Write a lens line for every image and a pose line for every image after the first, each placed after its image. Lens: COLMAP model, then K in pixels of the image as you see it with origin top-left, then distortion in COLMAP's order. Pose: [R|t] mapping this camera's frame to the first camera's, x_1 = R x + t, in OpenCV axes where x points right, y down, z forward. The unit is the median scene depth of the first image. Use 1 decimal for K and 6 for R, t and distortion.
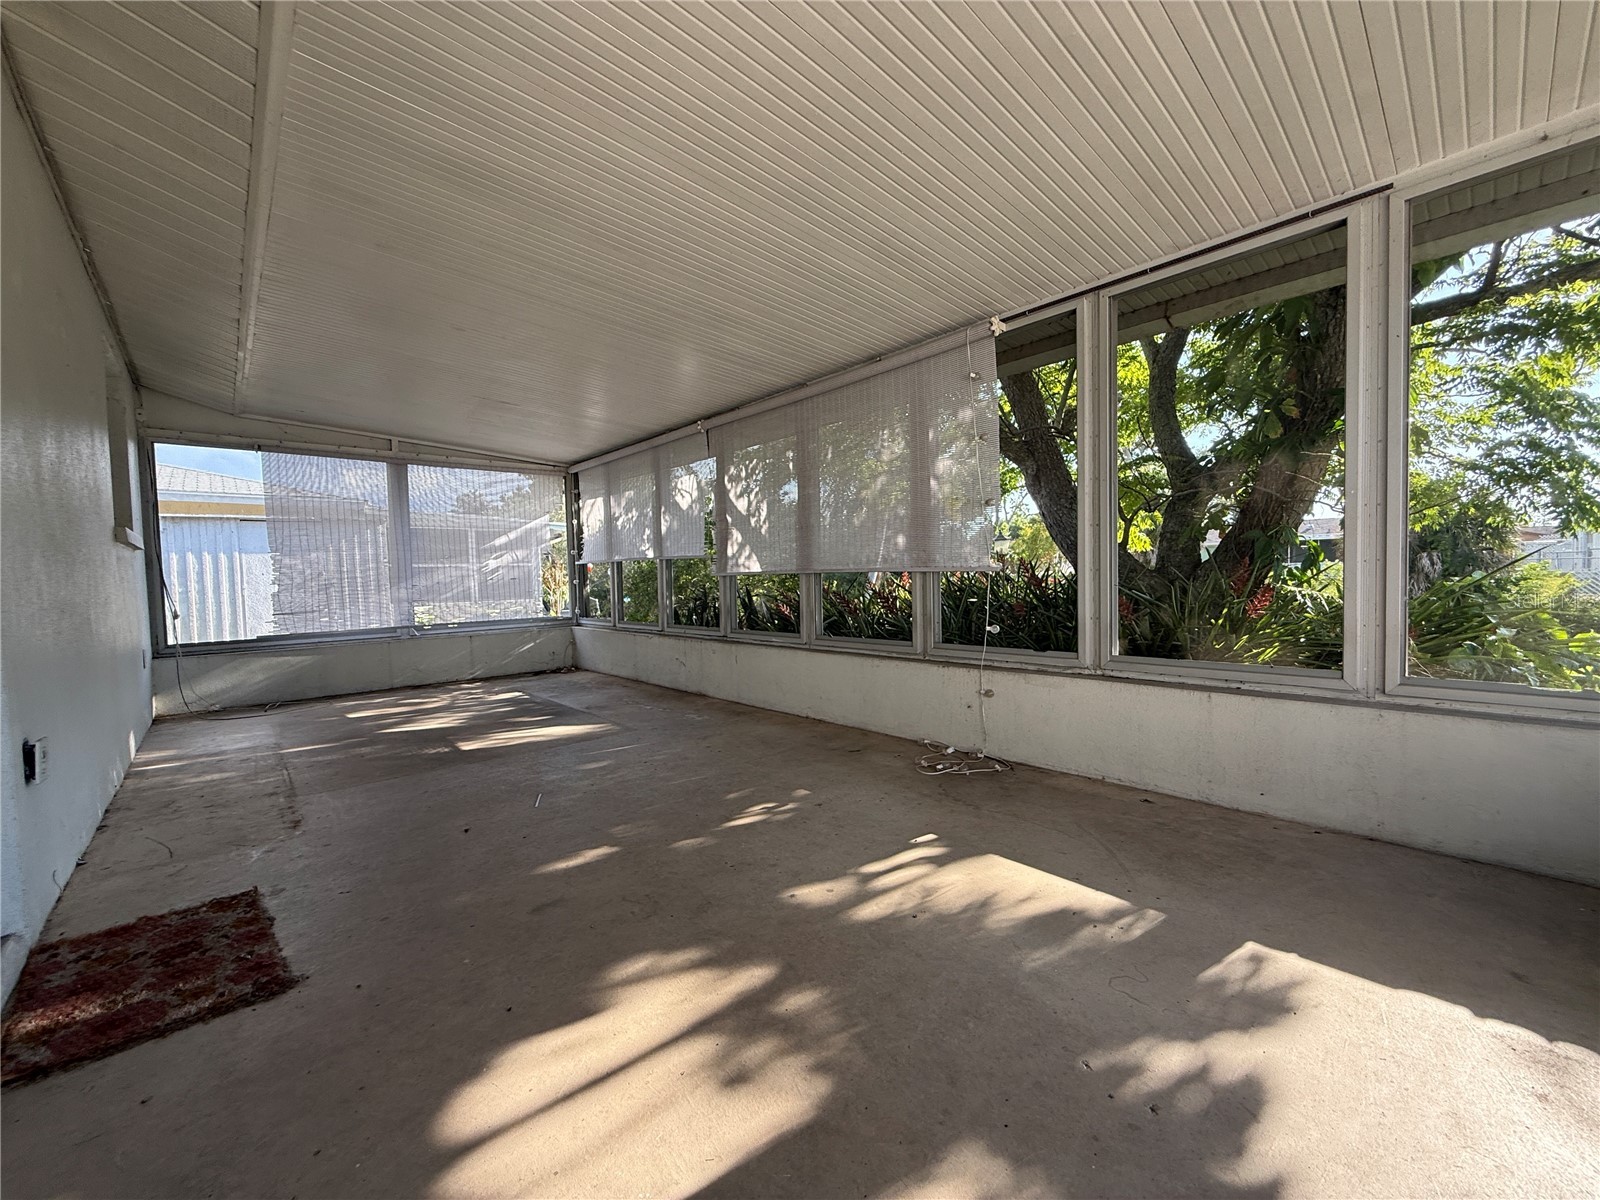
lens RADIAL K [[641.4, 0, 800.0], [0, 641.4, 600.0], [0, 0, 1]] dist [-0.000630, 0.000059]
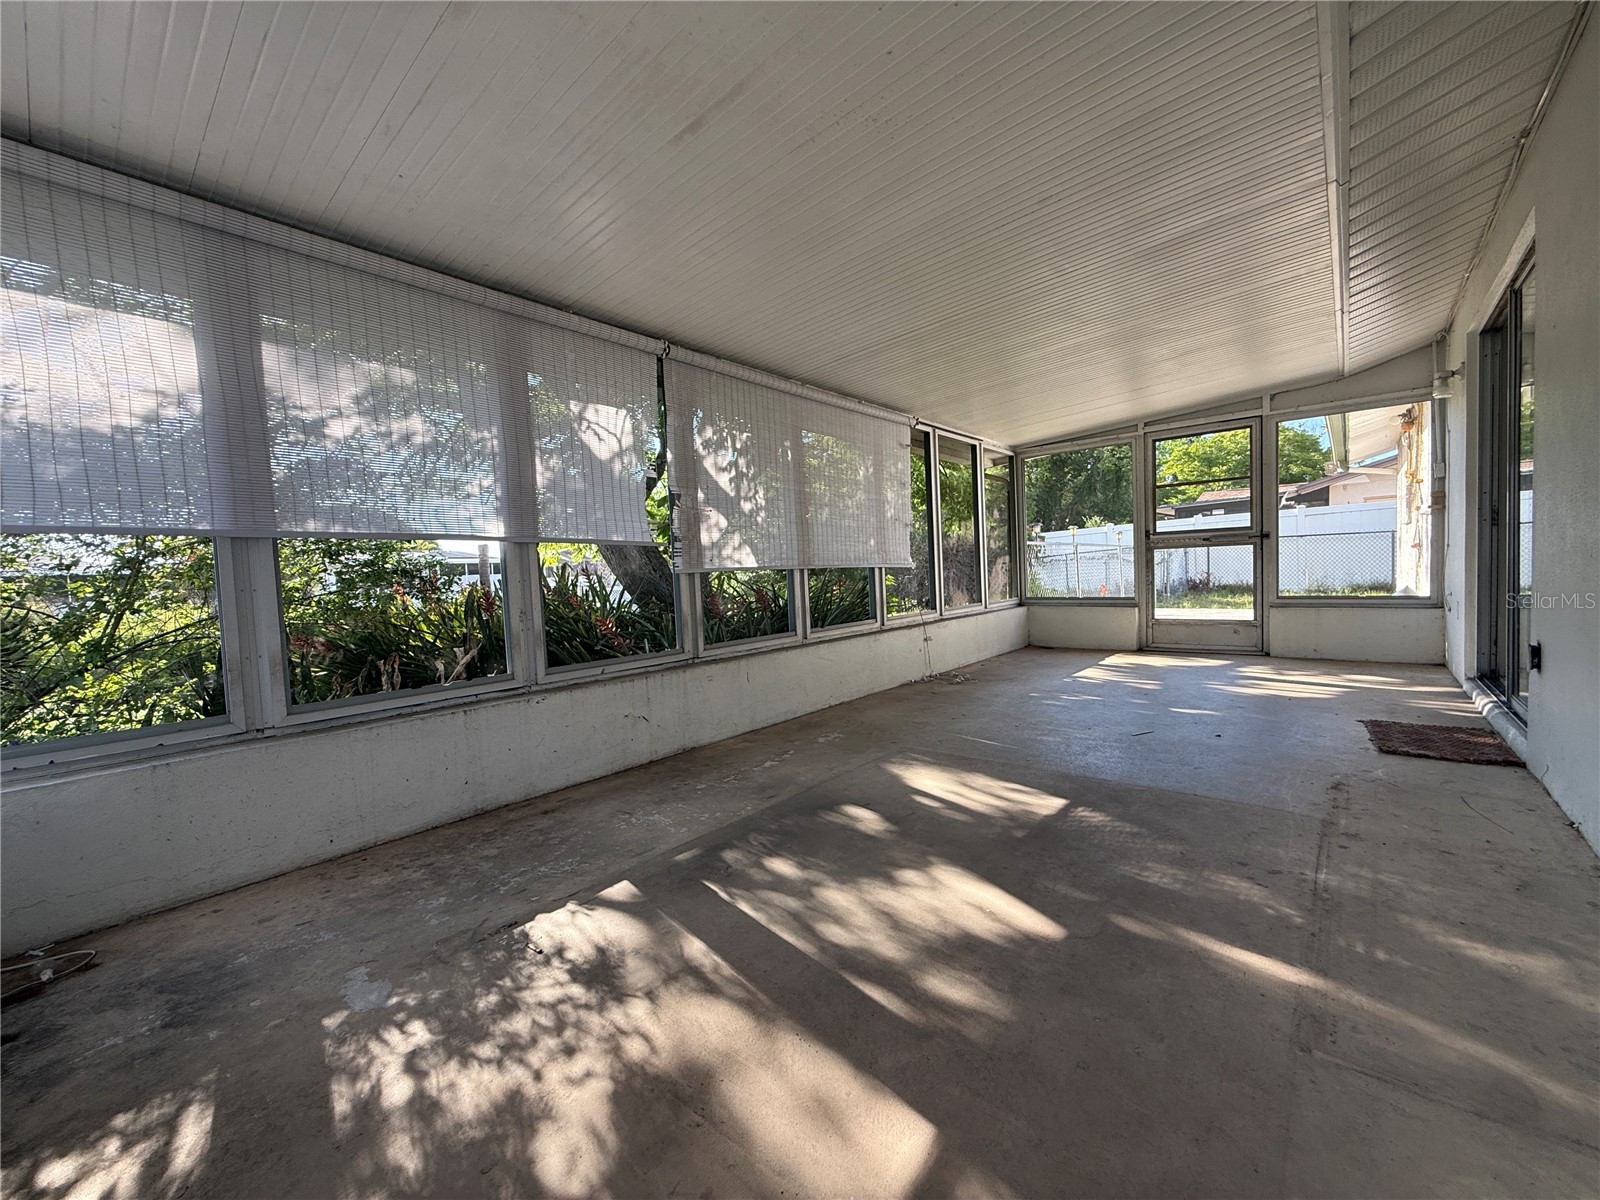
lens RADIAL K [[641.4, 0, 800.0], [0, 641.4, 600.0], [0, 0, 1]] dist [-0.000630, 0.000059]
pose [[-0.125433, -0.010775, 0.992044, -0.956421], [0.080505, 0.996533, 0.021003, -0.013502], [-0.988830, 0.082499, -0.124131, 1.104965]]
